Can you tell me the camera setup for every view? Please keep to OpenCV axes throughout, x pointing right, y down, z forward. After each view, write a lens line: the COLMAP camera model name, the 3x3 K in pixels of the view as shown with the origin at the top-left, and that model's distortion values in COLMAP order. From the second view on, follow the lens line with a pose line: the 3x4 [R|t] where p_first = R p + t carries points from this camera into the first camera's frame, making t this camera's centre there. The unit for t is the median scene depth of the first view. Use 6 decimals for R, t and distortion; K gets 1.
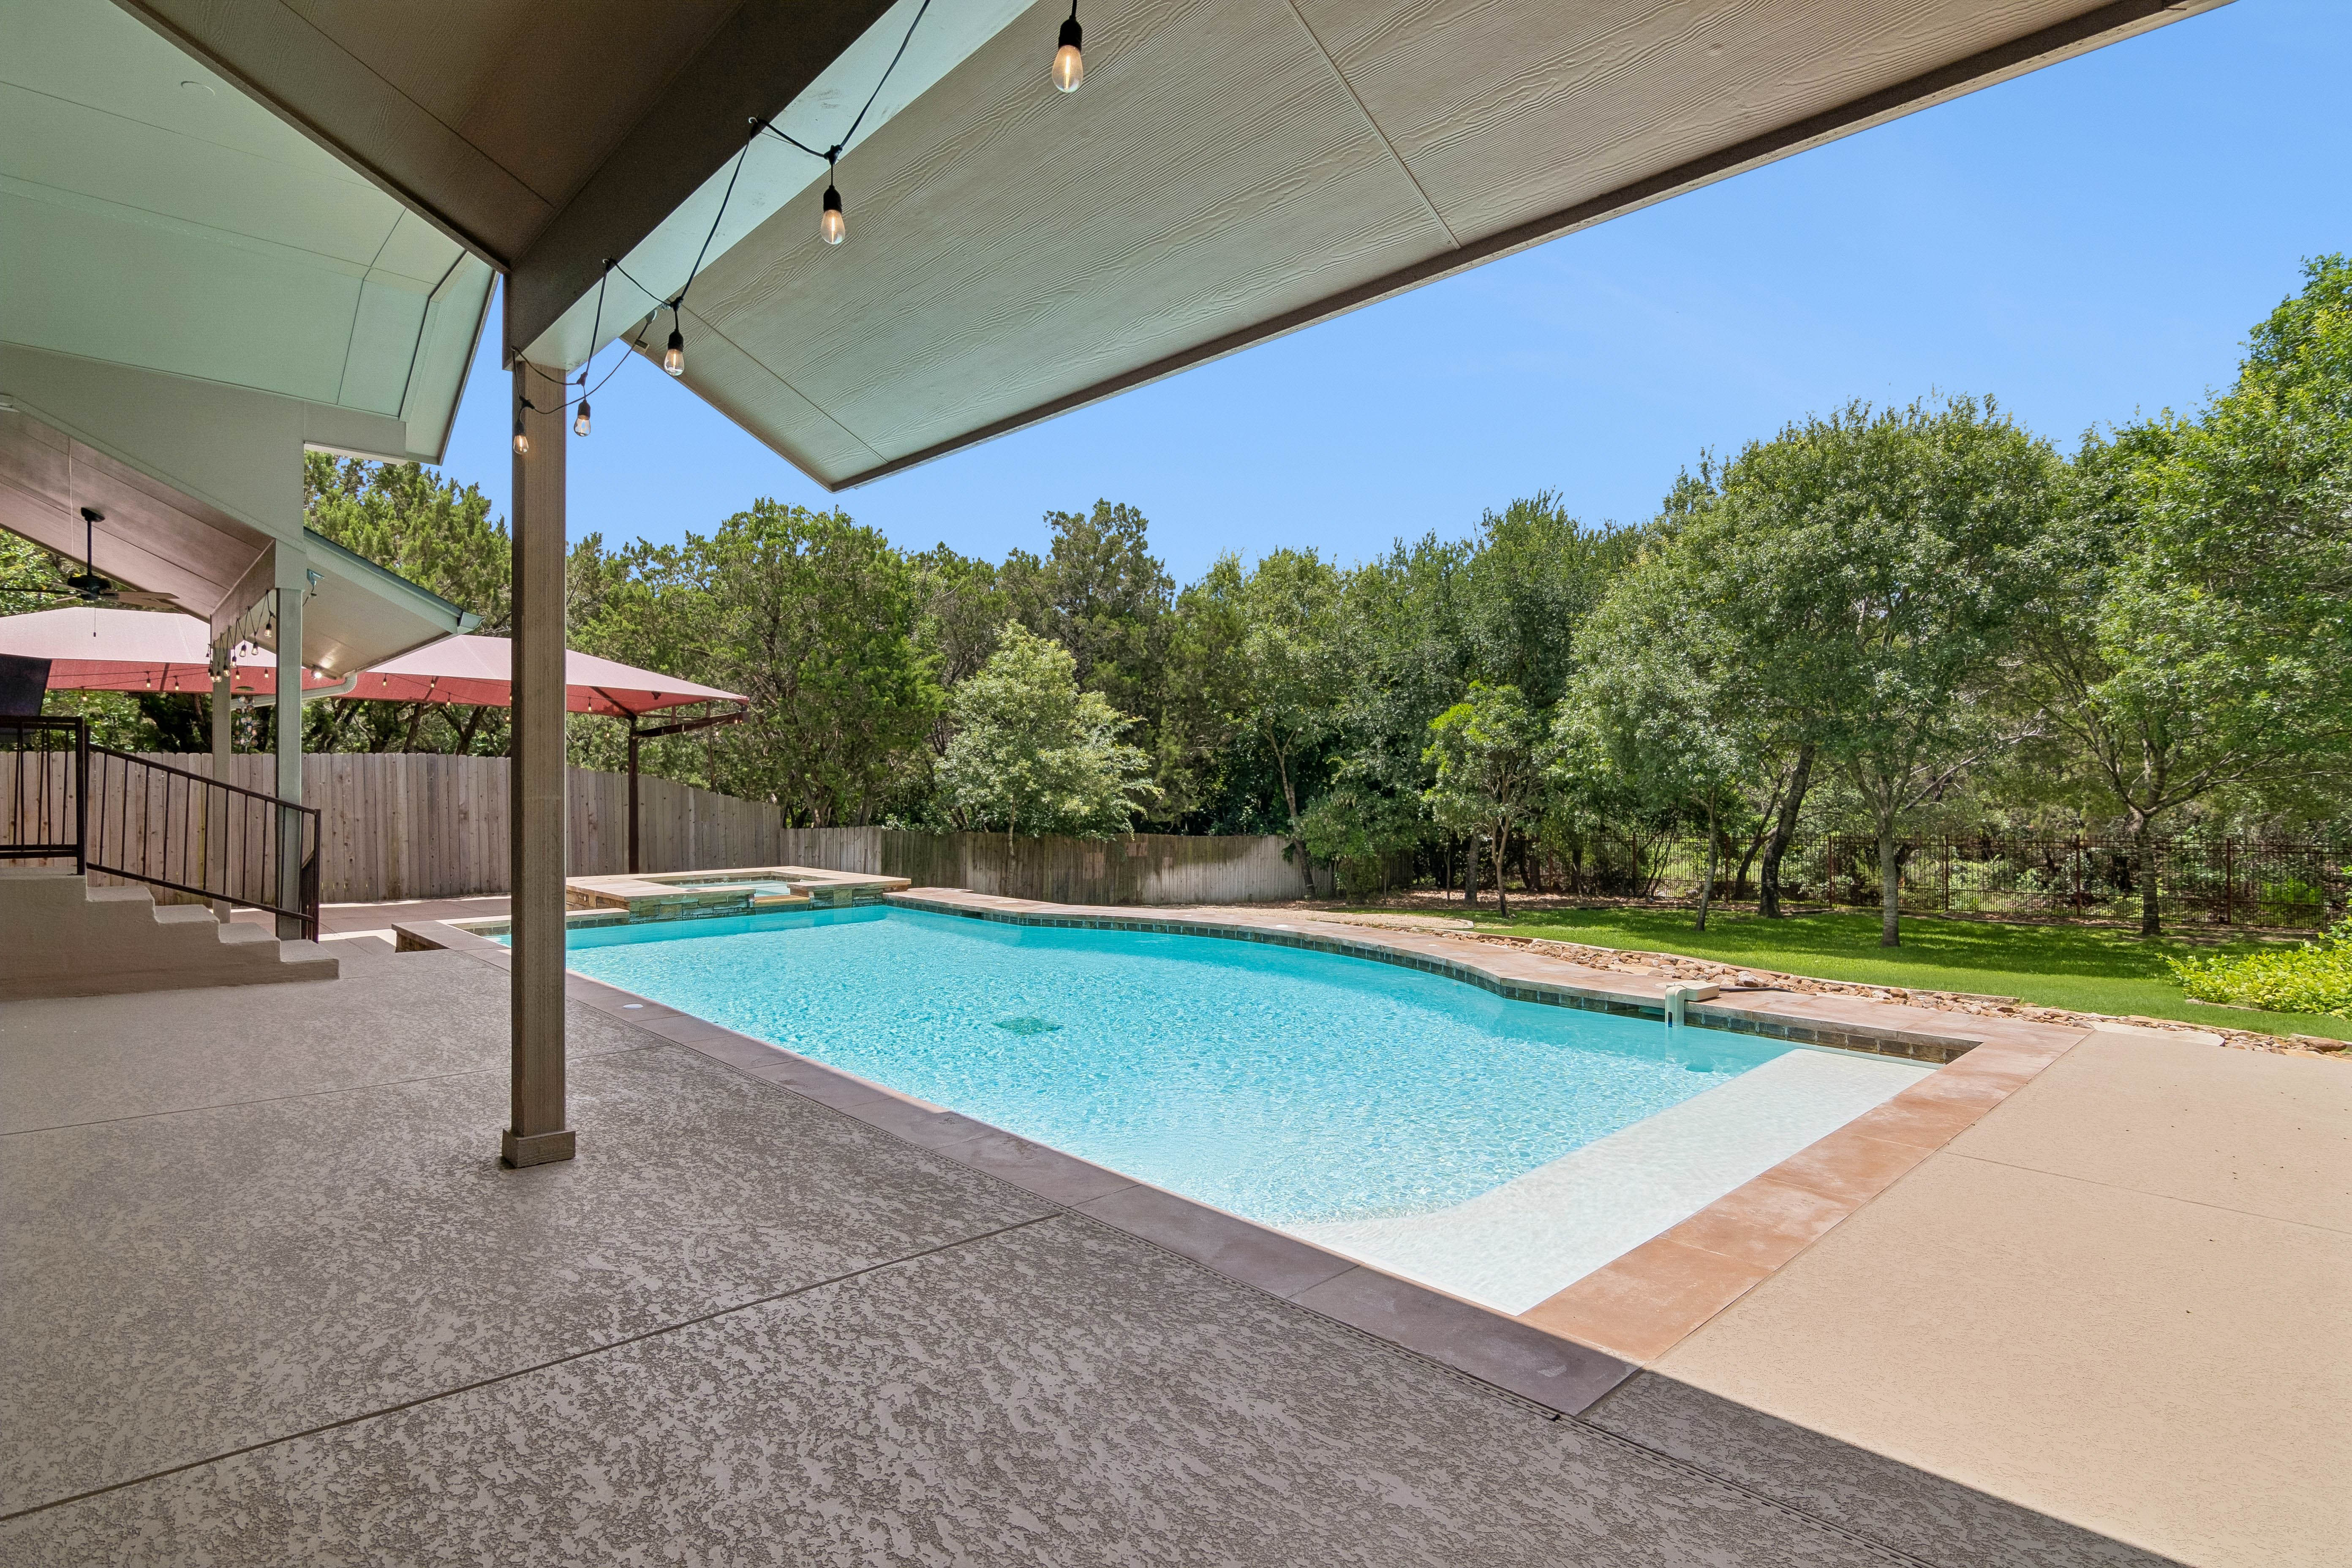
lens RADIAL K [[1182.8, 0, 1176.0], [0, 1182.8, 784.0], [0, 0, 1]] dist [0.001540, -0.015066]
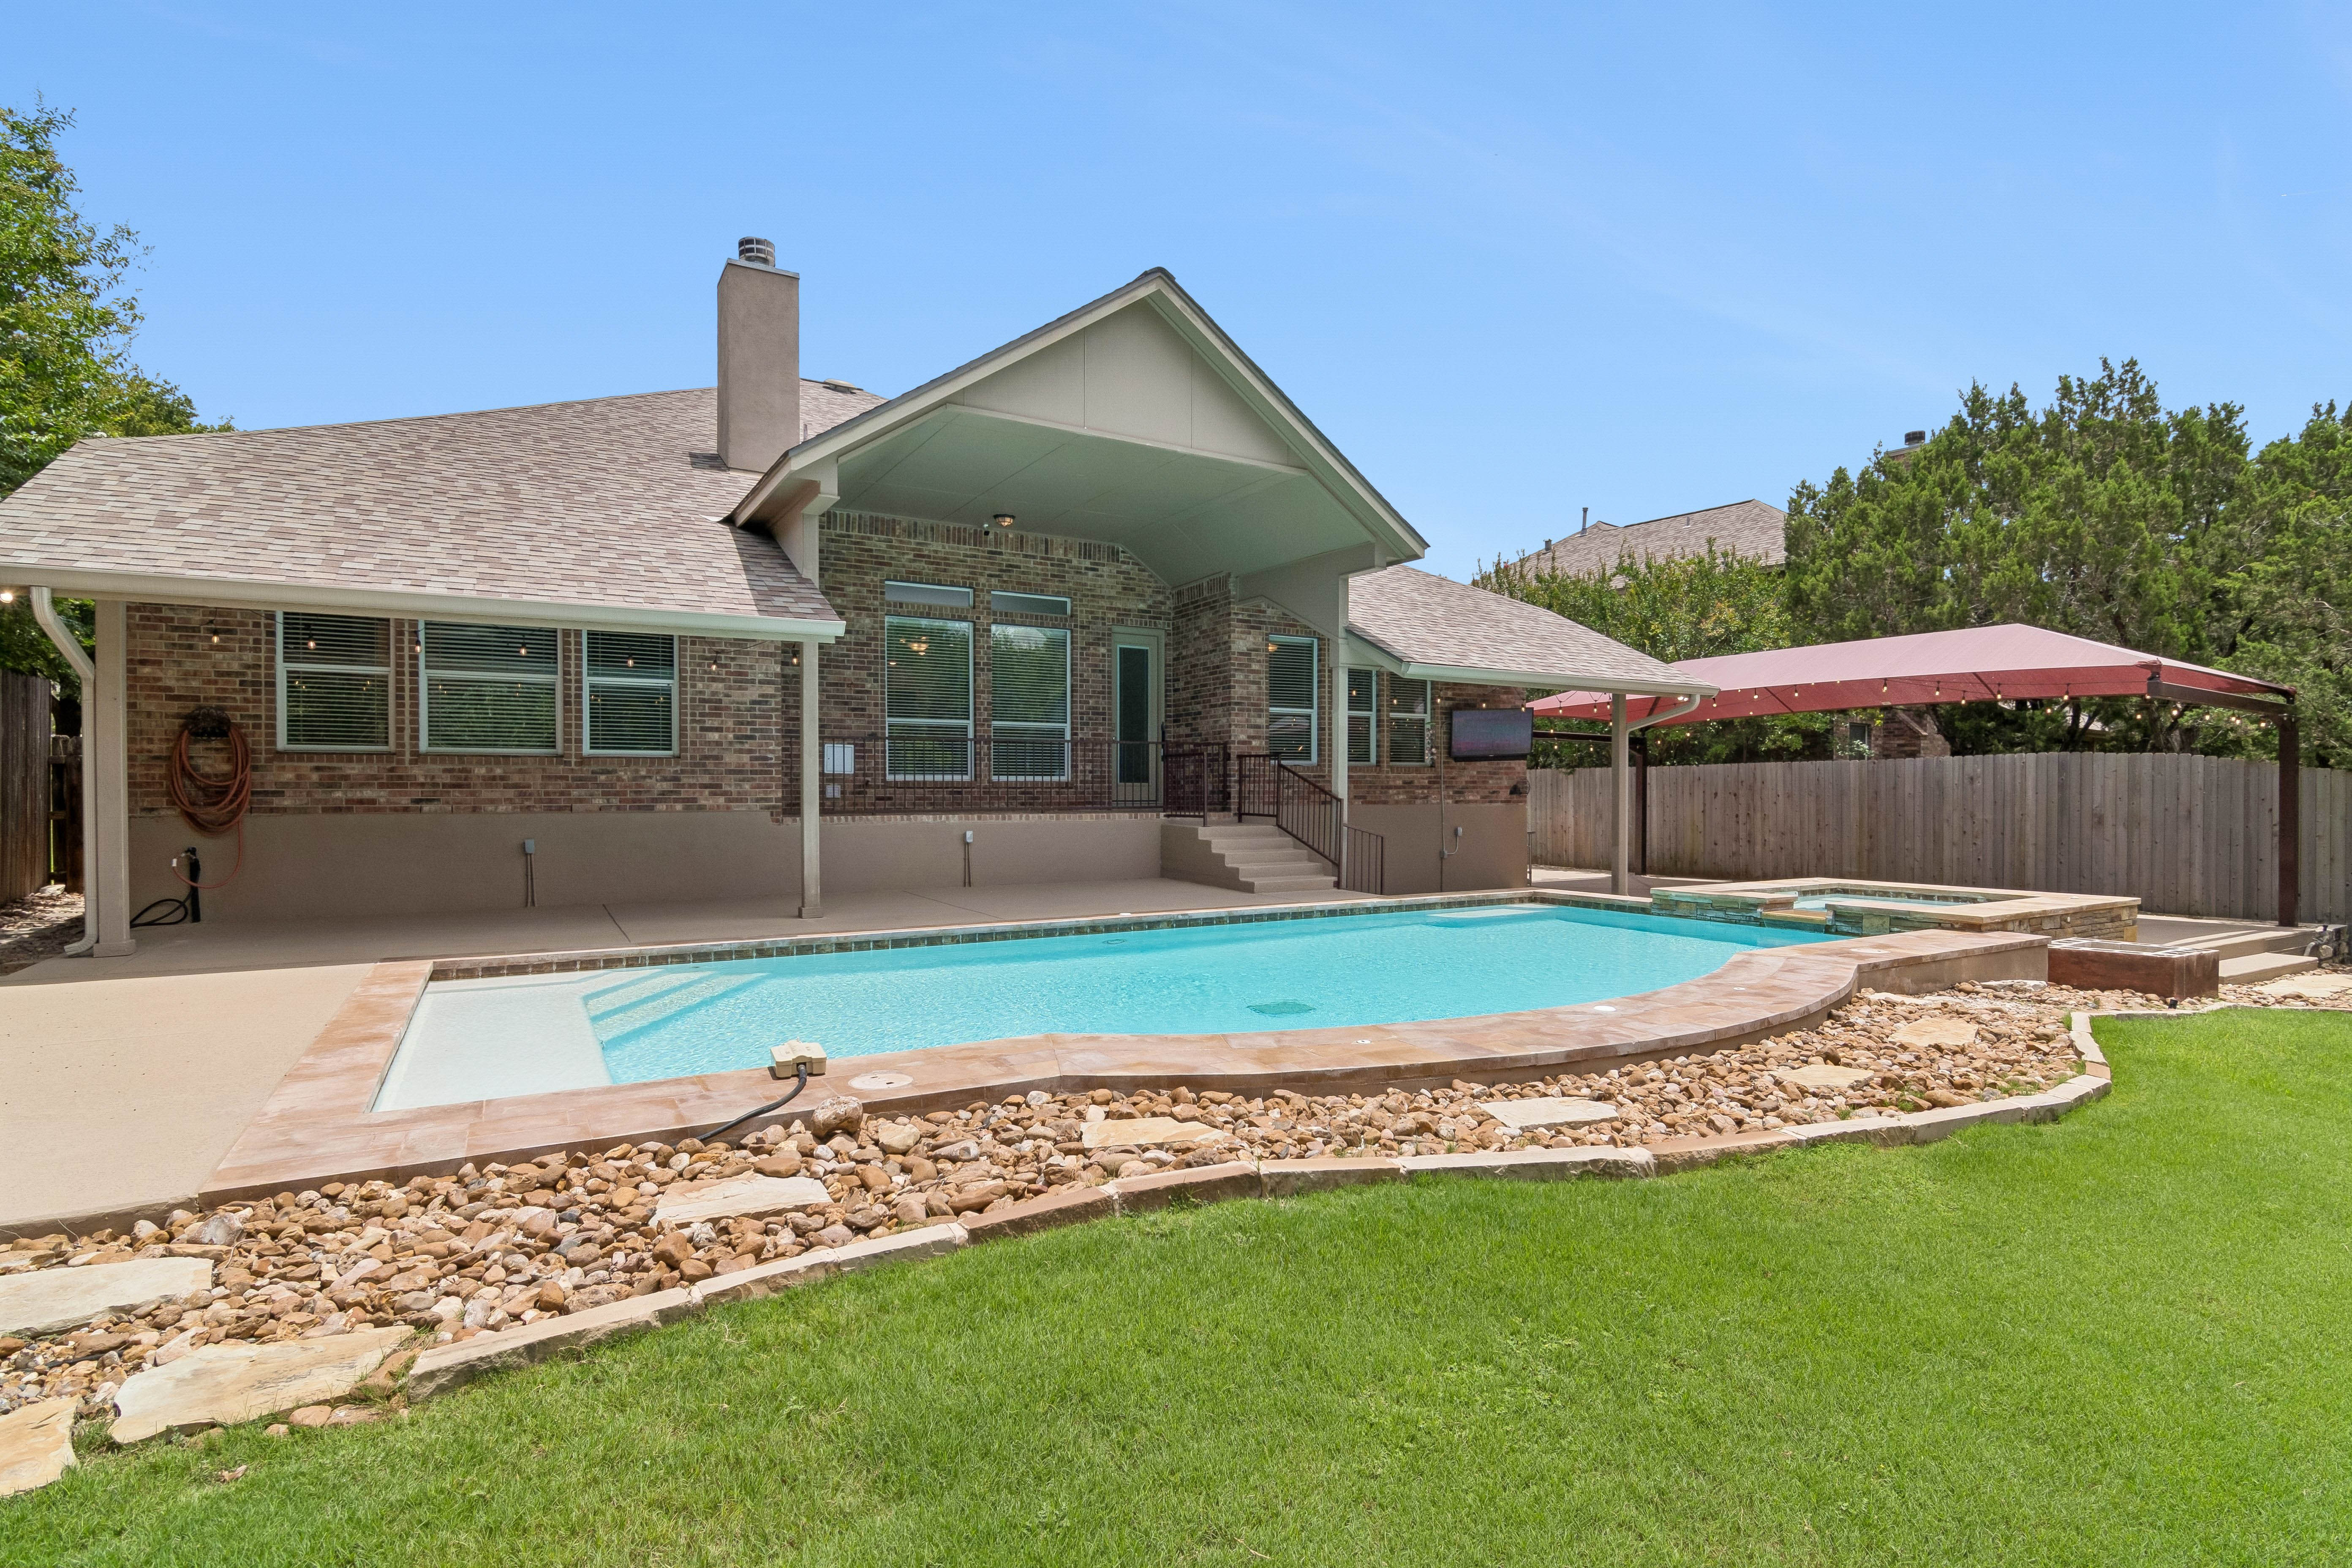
lens RADIAL K [[1138.6, 0, 1171.1], [0, 1138.6, 791.7], [0, 0, 1]] dist [-0.011464, -0.000853]
pose [[-0.228455, -0.001423, -0.973553, 0.279354], [0.000619, 0.999999, -0.001607, 0.004699], [0.973554, -0.000970, -0.228454, 0.370140]]
